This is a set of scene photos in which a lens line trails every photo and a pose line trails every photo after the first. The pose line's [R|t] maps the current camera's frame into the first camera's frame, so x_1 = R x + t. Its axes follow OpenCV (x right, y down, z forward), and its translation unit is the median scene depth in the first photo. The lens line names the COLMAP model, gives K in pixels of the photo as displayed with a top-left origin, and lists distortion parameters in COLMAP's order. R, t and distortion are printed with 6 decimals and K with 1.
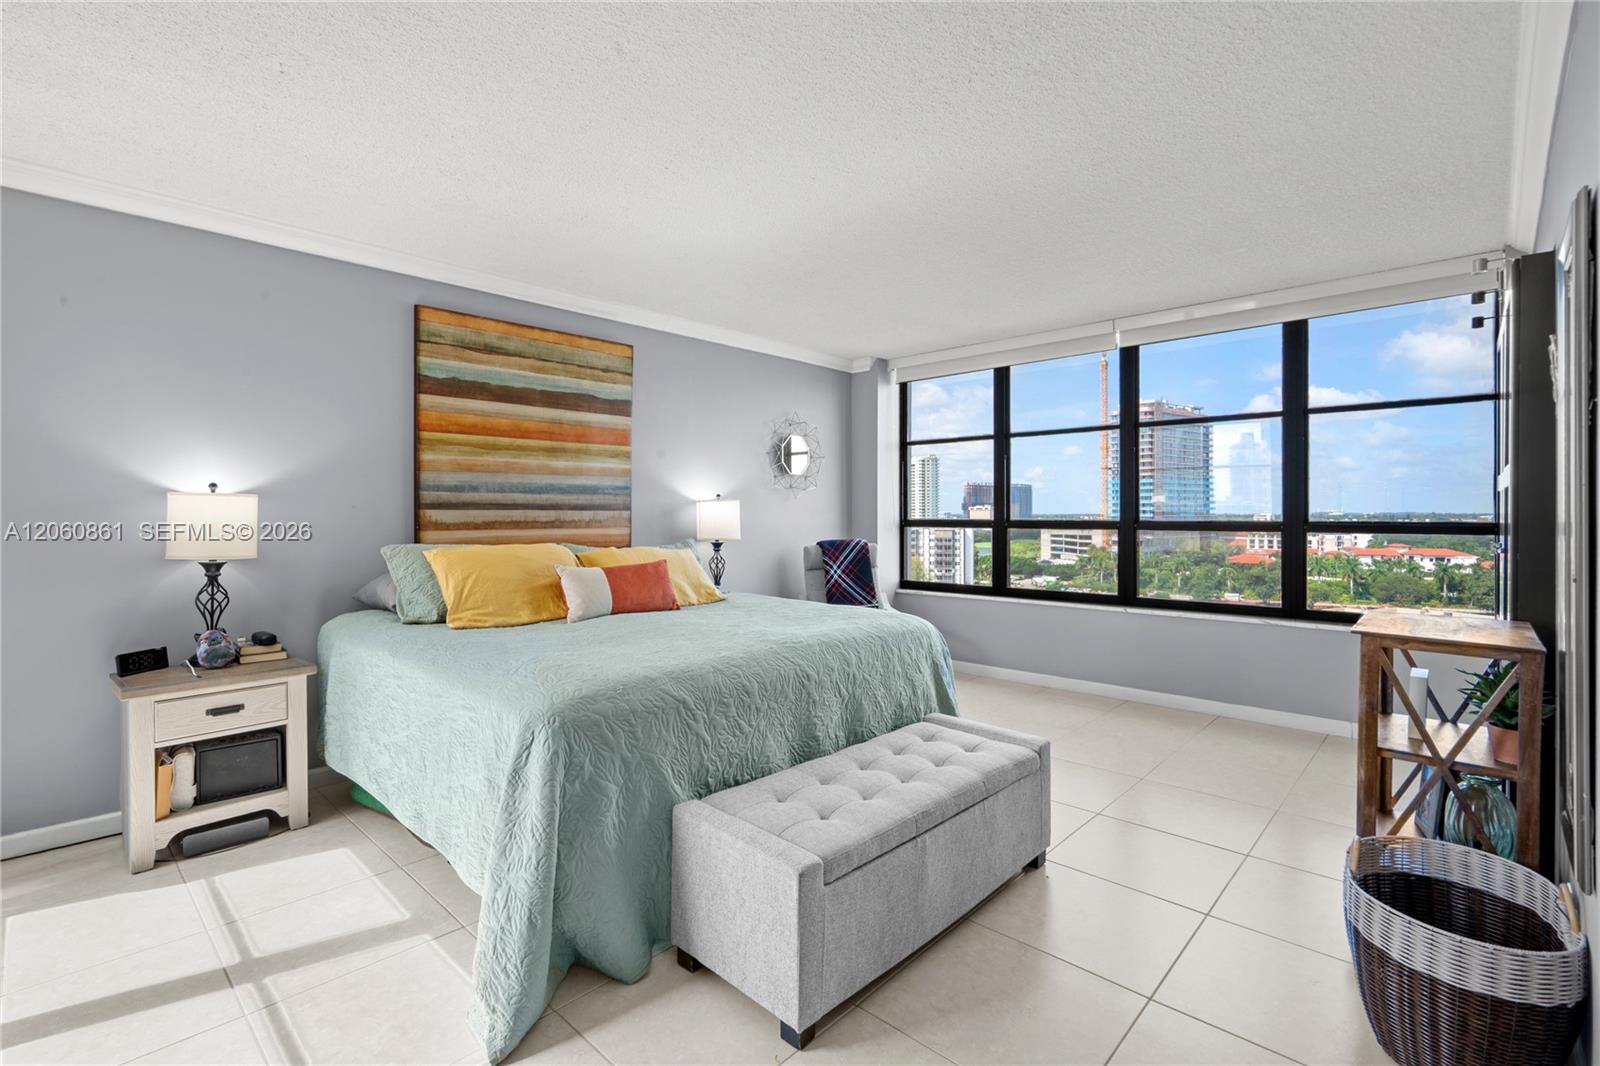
lens RADIAL K [[740.6, 0, 794.8], [0, 740.6, 512.2], [0, 0, 1]] dist [-0.005137, 0.003547]
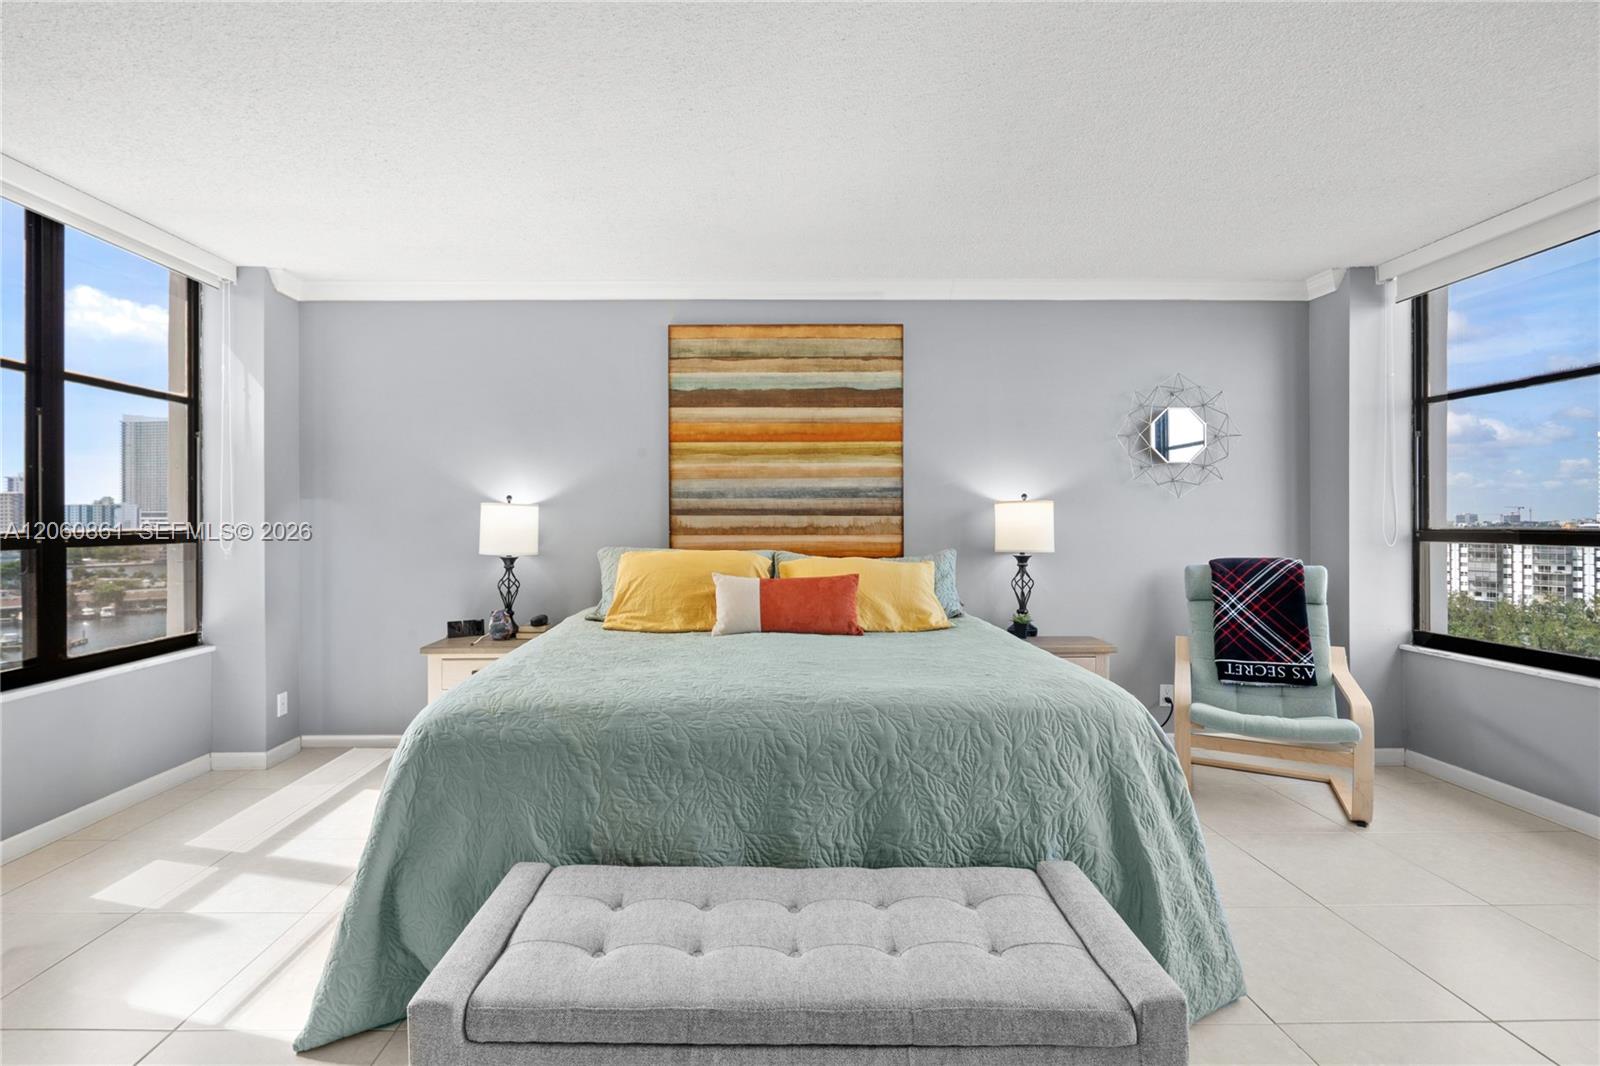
lens RADIAL K [[740.6, 0, 794.9], [0, 740.6, 525.9], [0, 0, 1]] dist [-0.005137, 0.003547]
pose [[0.687035, 0.004113, -0.726613, 0.387665], [0.002071, 0.999969, 0.007618, 0.003718], [0.726622, -0.006738, 0.687005, 0.378474]]
